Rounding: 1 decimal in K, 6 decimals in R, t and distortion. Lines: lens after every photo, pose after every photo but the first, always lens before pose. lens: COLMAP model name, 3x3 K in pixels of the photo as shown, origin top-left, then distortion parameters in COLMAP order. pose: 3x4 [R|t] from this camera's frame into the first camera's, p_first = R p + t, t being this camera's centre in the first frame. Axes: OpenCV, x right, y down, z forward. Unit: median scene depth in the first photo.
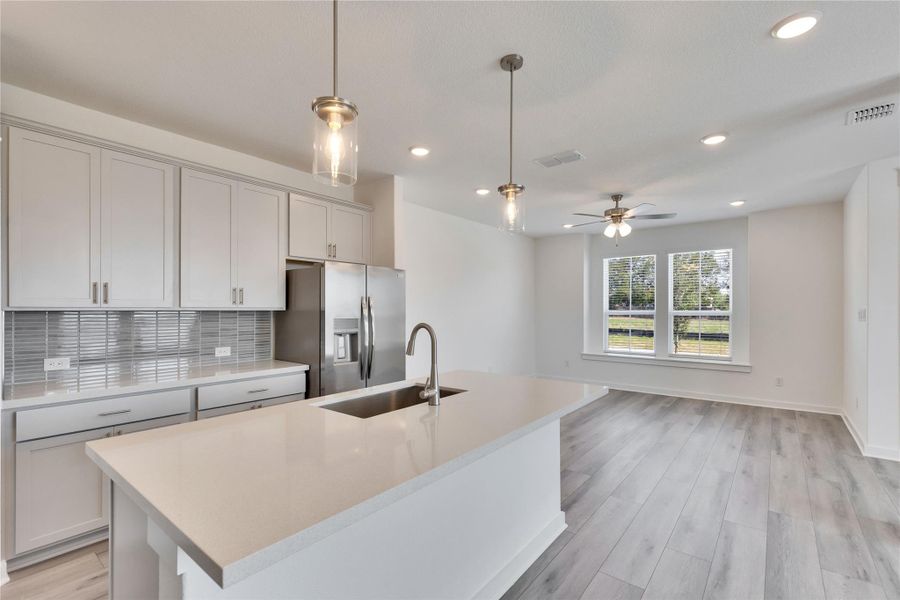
lens RADIAL K [[405.7, 0, 452.5], [0, 405.7, 309.9], [0, 0, 1]] dist [0.002218, 0.000223]
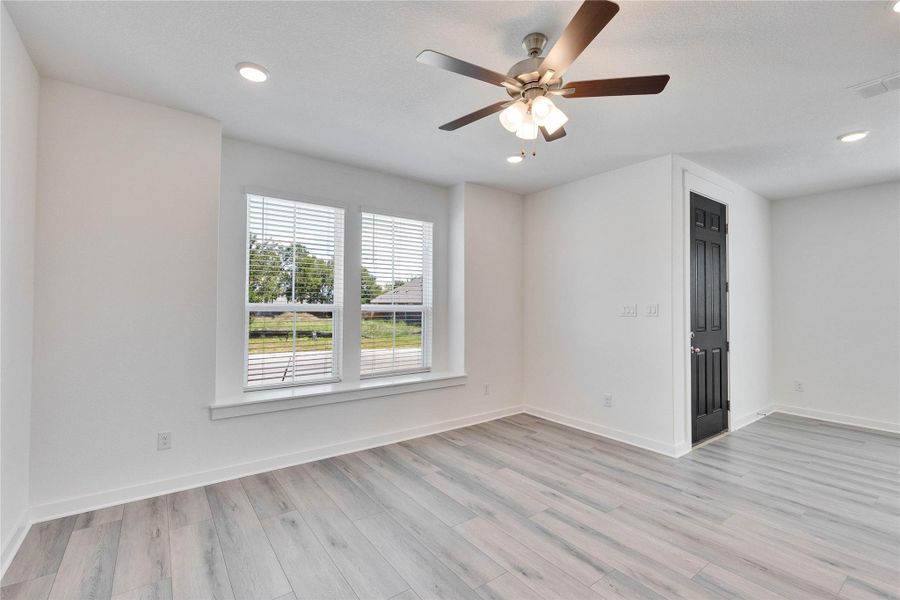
lens RADIAL K [[402.6, 0, 452.5], [0, 402.6, 296.6], [0, 0, 1]] dist [-0.002540, -0.000340]
pose [[0.255301, 0.018184, 0.966691, -0.043246], [-0.004588, 0.999835, -0.017595, -0.001034], [-0.966851, 0.000057, 0.255343, 1.357354]]
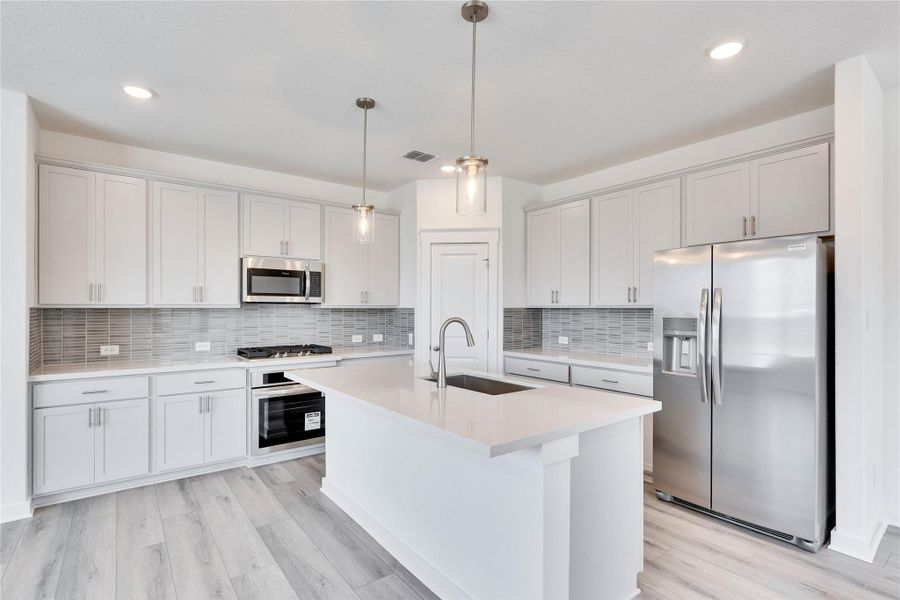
lens RADIAL K [[435.8, 0, 451.6], [0, 435.8, 308.7], [0, 0, 1]] dist [-0.002676, -0.000413]
pose [[-0.239015, -0.000441, -0.971016, 0.652681], [-0.001710, 0.999999, -0.000033, 0.003920], [0.971014, 0.001653, -0.239016, 0.738635]]
